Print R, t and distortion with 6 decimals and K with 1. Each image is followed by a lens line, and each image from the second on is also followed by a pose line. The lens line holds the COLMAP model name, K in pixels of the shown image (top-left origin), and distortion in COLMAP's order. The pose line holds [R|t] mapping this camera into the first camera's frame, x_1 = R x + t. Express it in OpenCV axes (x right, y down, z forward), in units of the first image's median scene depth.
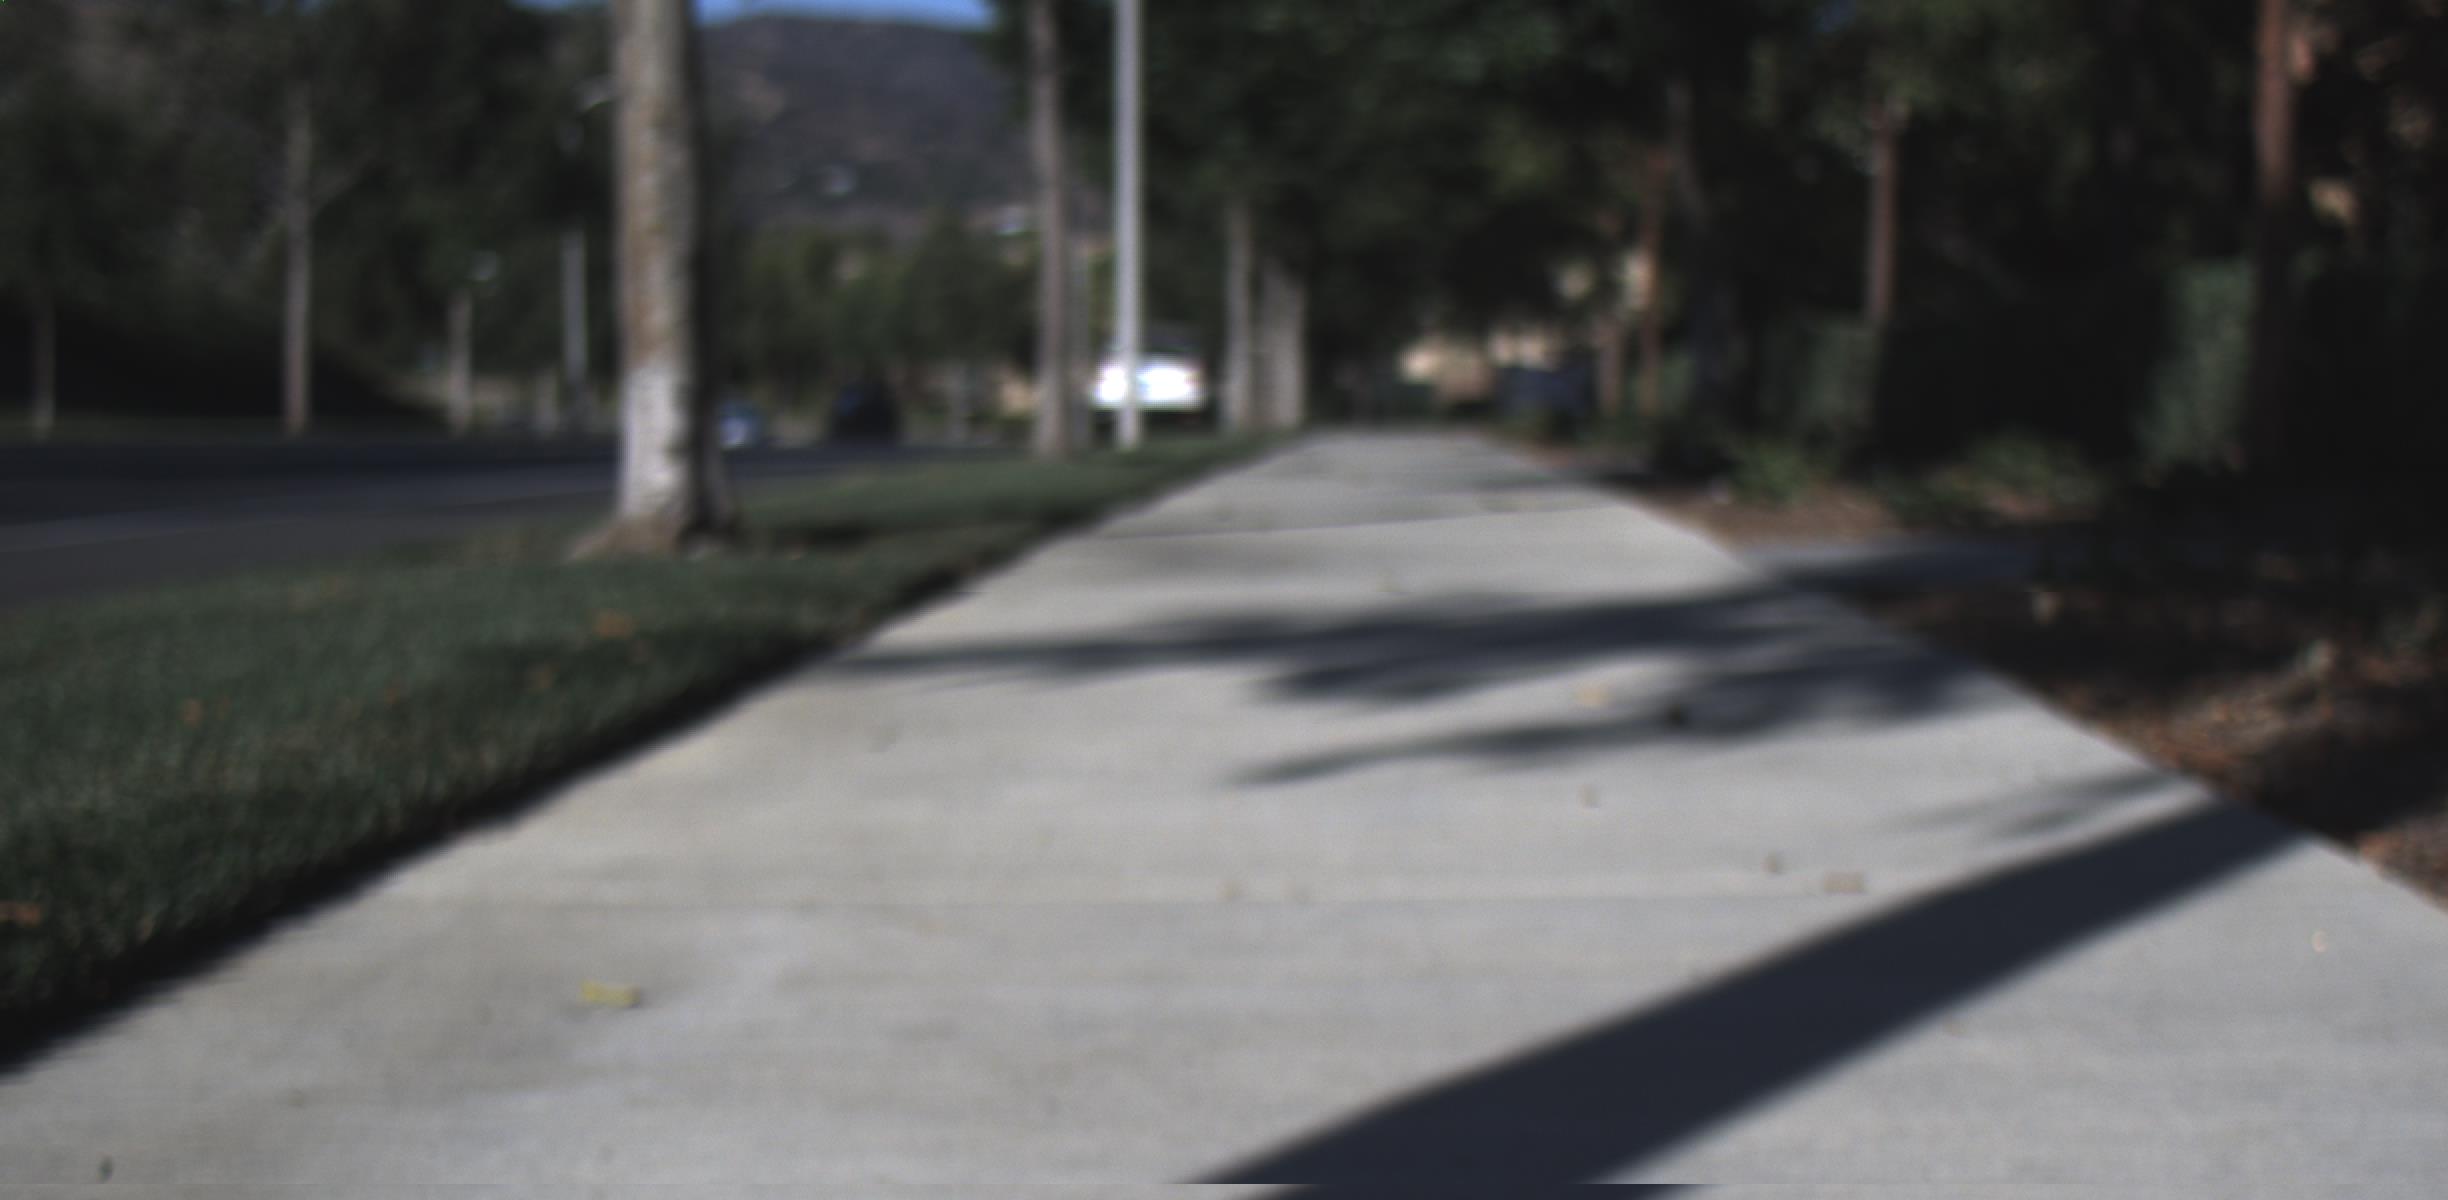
lens RADIAL K [[5400.3, 0, 1227.6], [0, 5400.3, 778.4], [0, 0, 1]] dist [-0.042013, 2.179392]
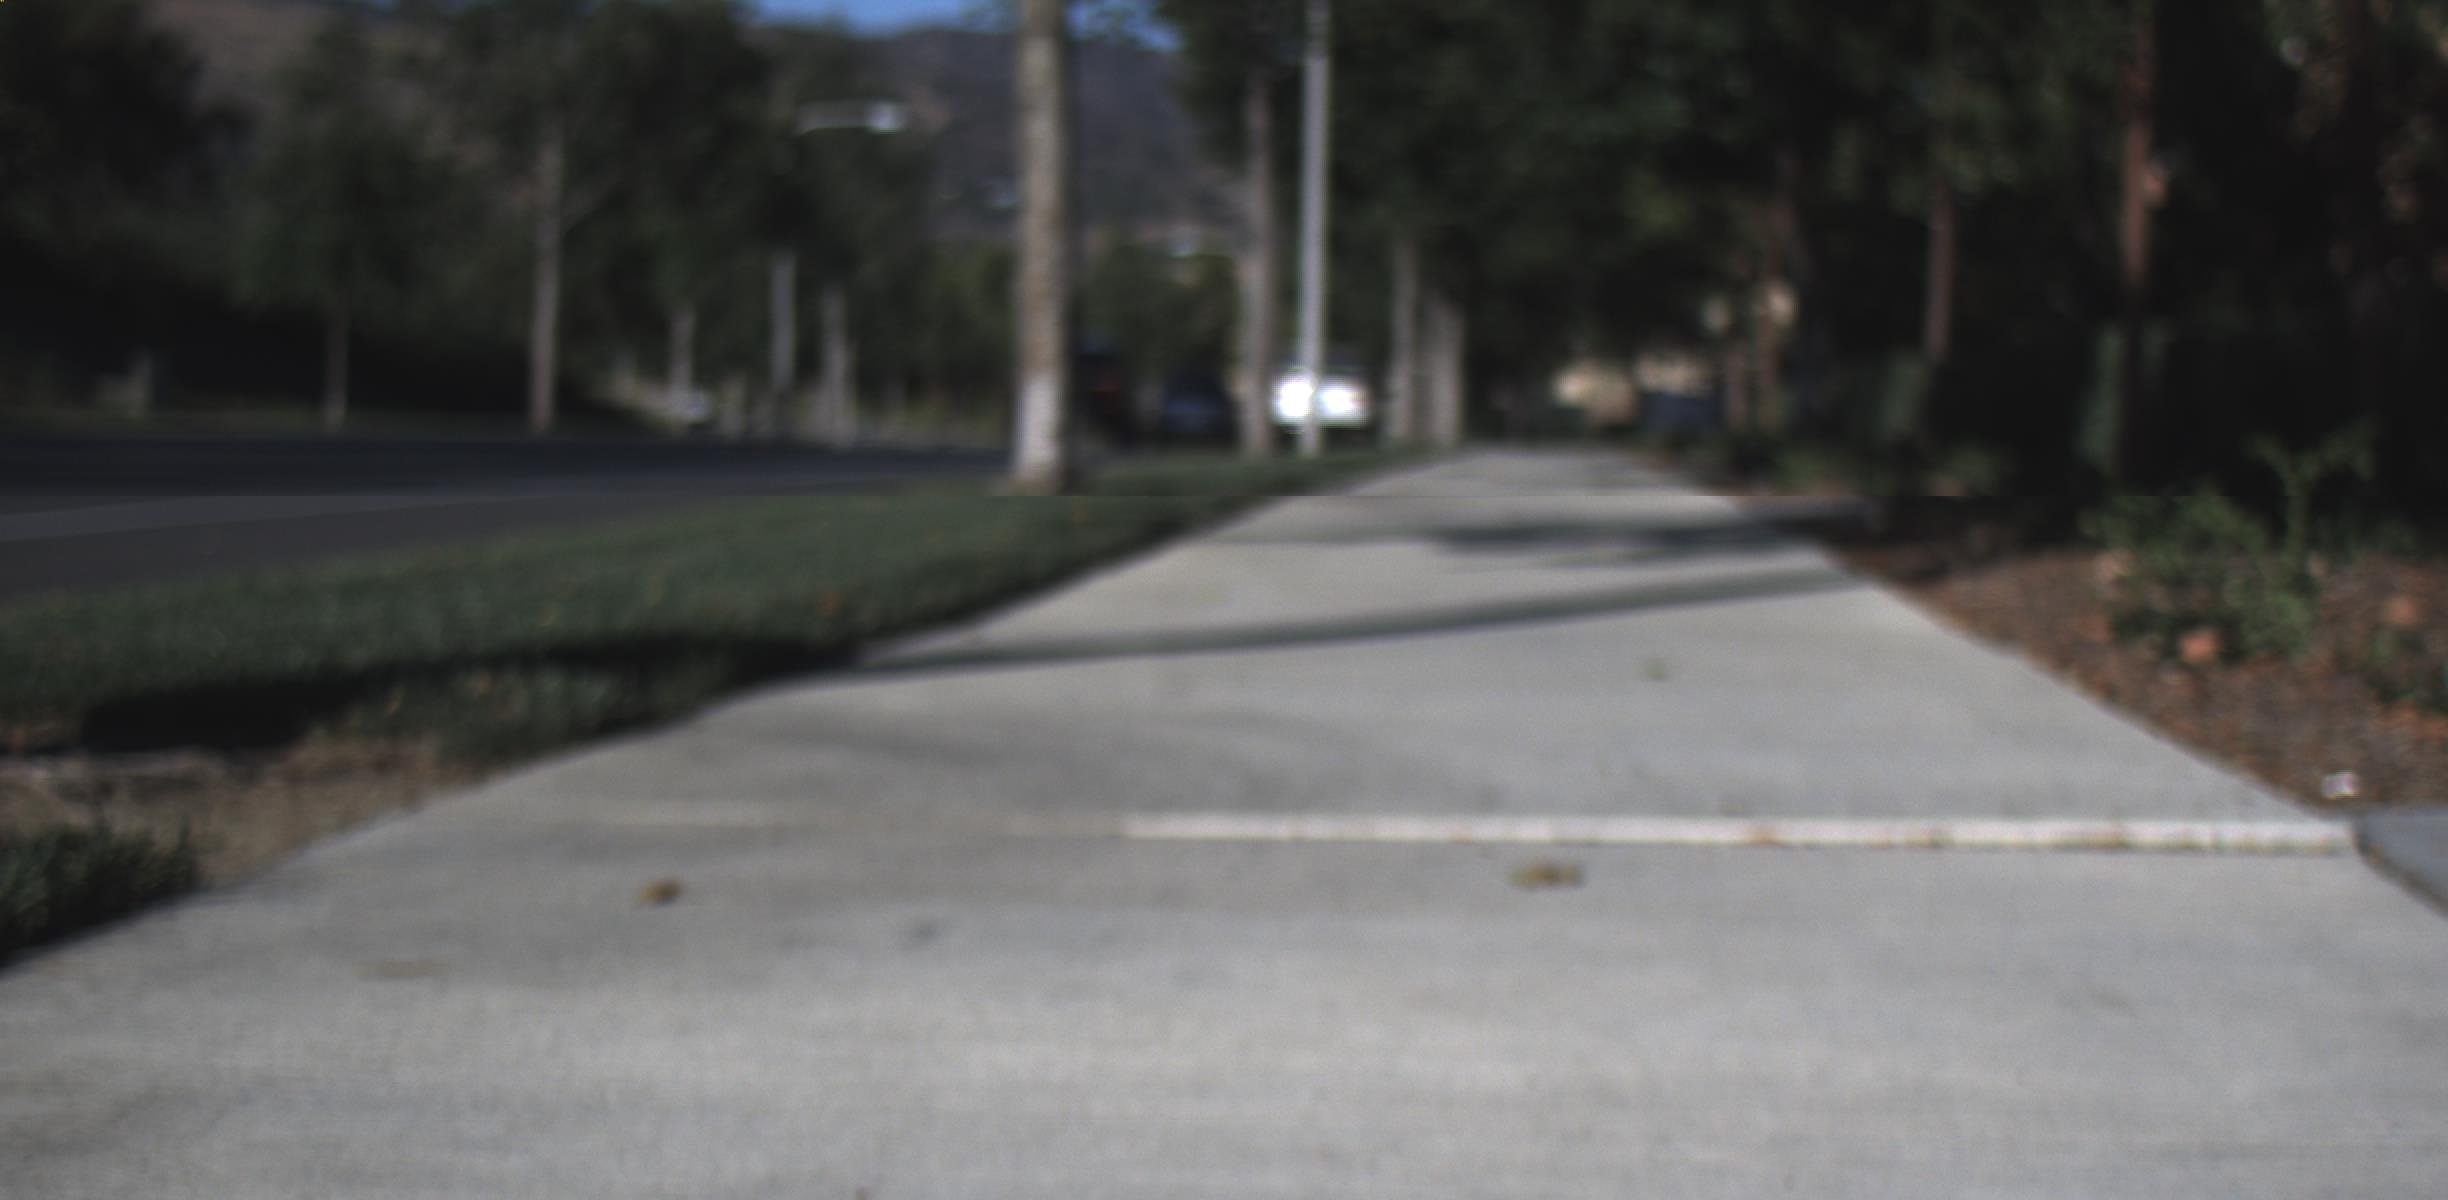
lens RADIAL K [[5400.8, 0, 1224.3], [0, 5400.8, 599.8], [0, 0, 1]] dist [0.084812, 0.239074]
pose [[0.999355, 0.021165, -0.029013, -0.001578], [-0.022205, 0.999105, -0.035997, 0.008779], [0.028225, 0.036618, 0.998931, -0.114534]]
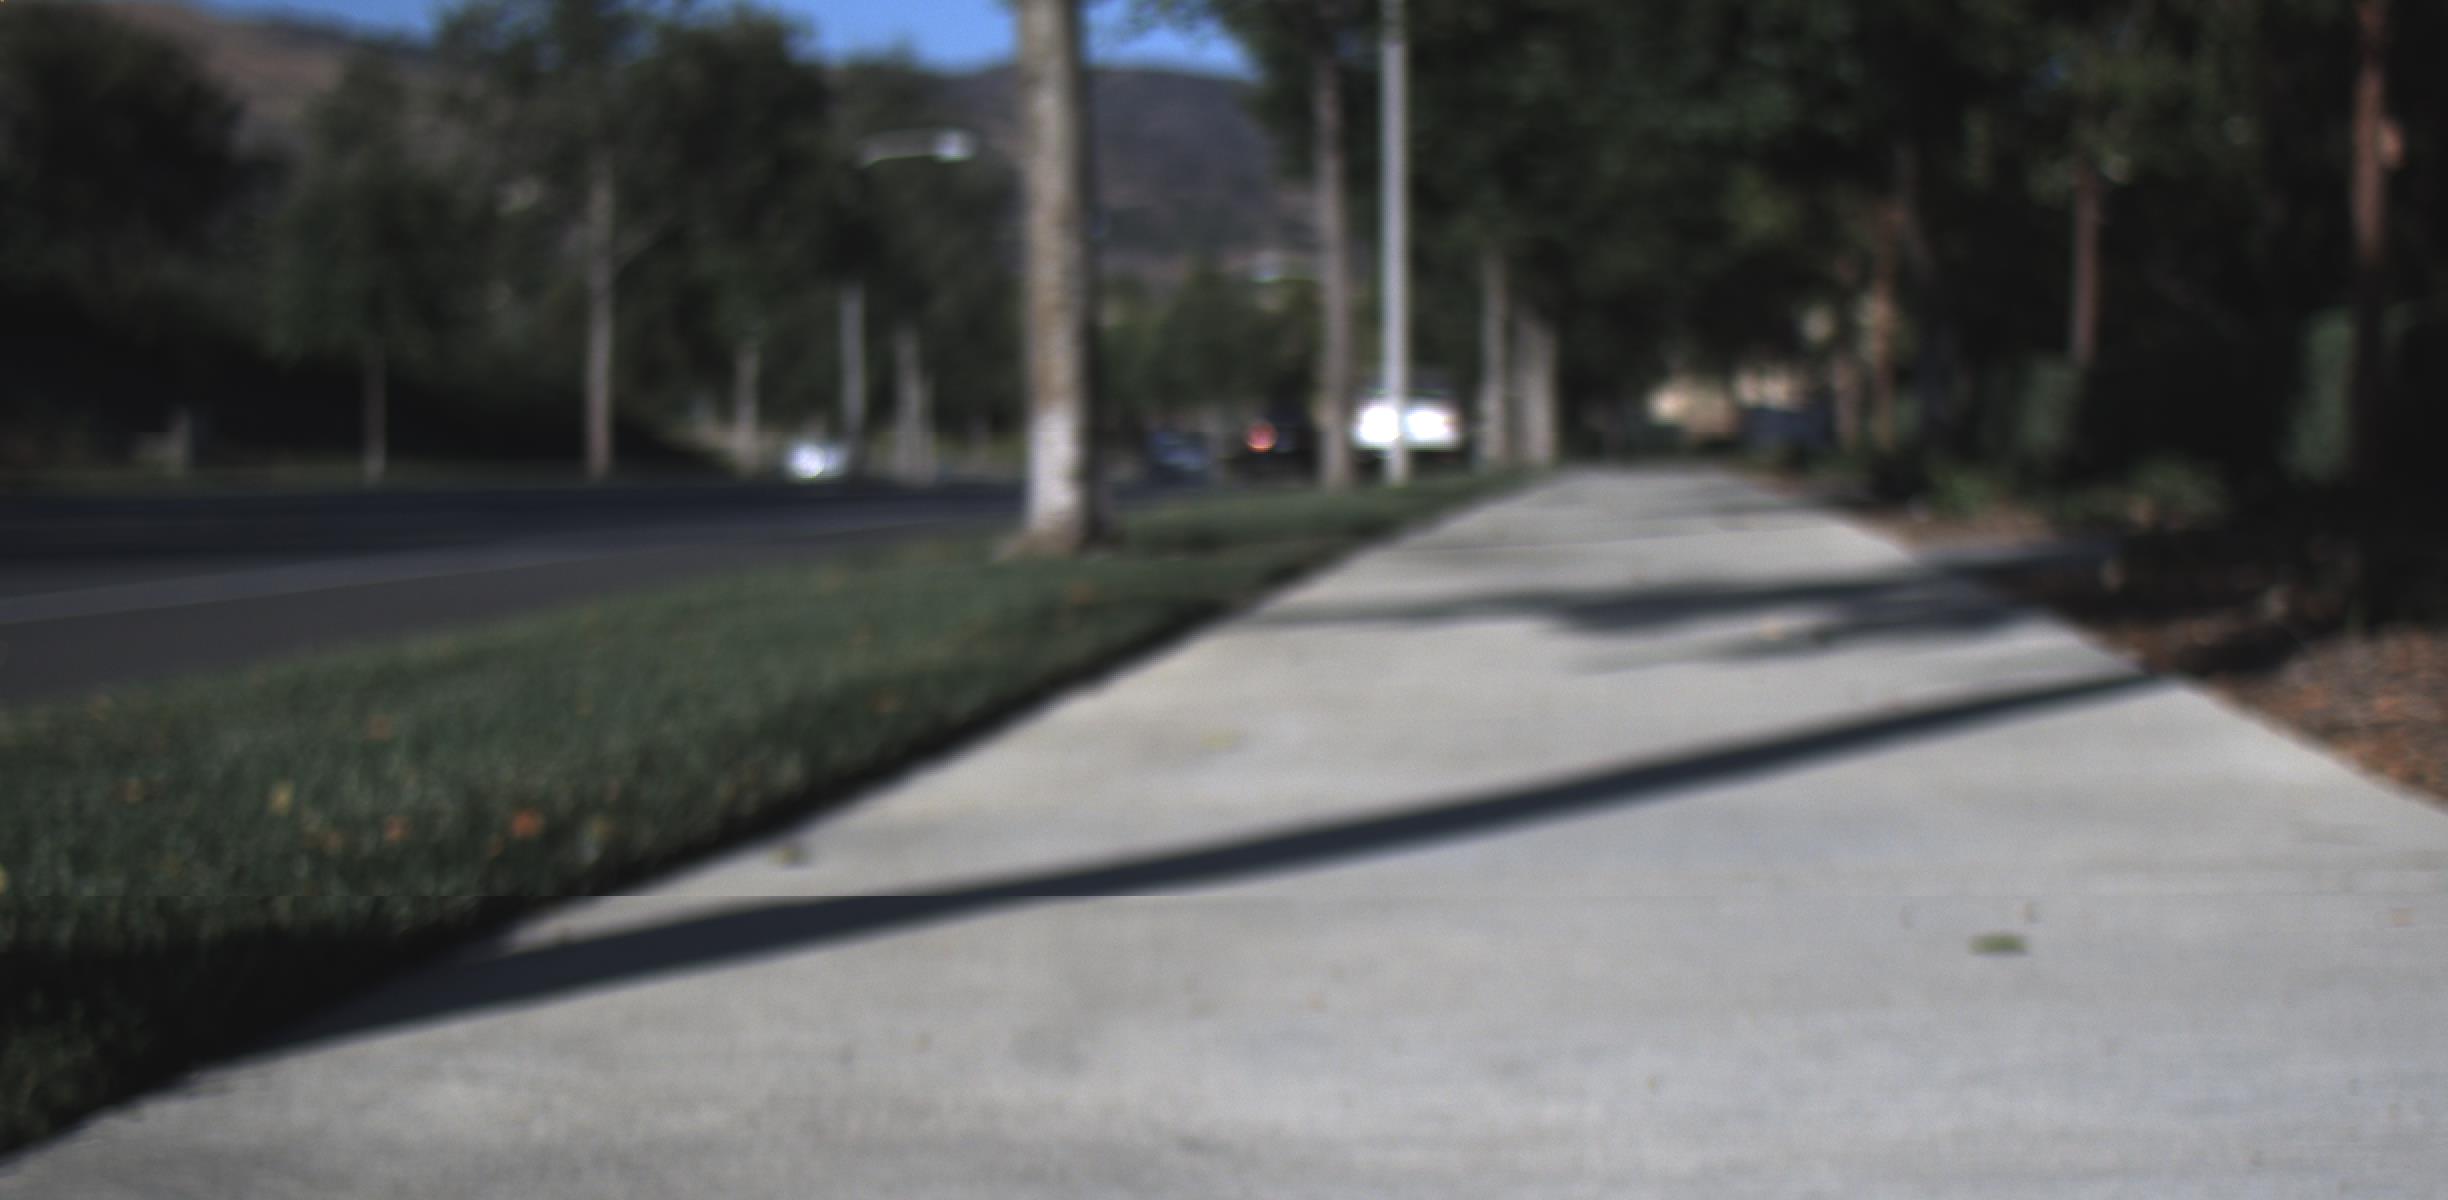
lens RADIAL K [[5400.8, 0, 1224.3], [0, 5400.8, 599.8], [0, 0, 1]] dist [0.084812, 0.239074]
pose [[0.998886, -0.005563, -0.046849, -0.001533], [0.003638, 0.999150, -0.041071, 0.004348], [0.047038, 0.040854, 0.998057, -0.056335]]
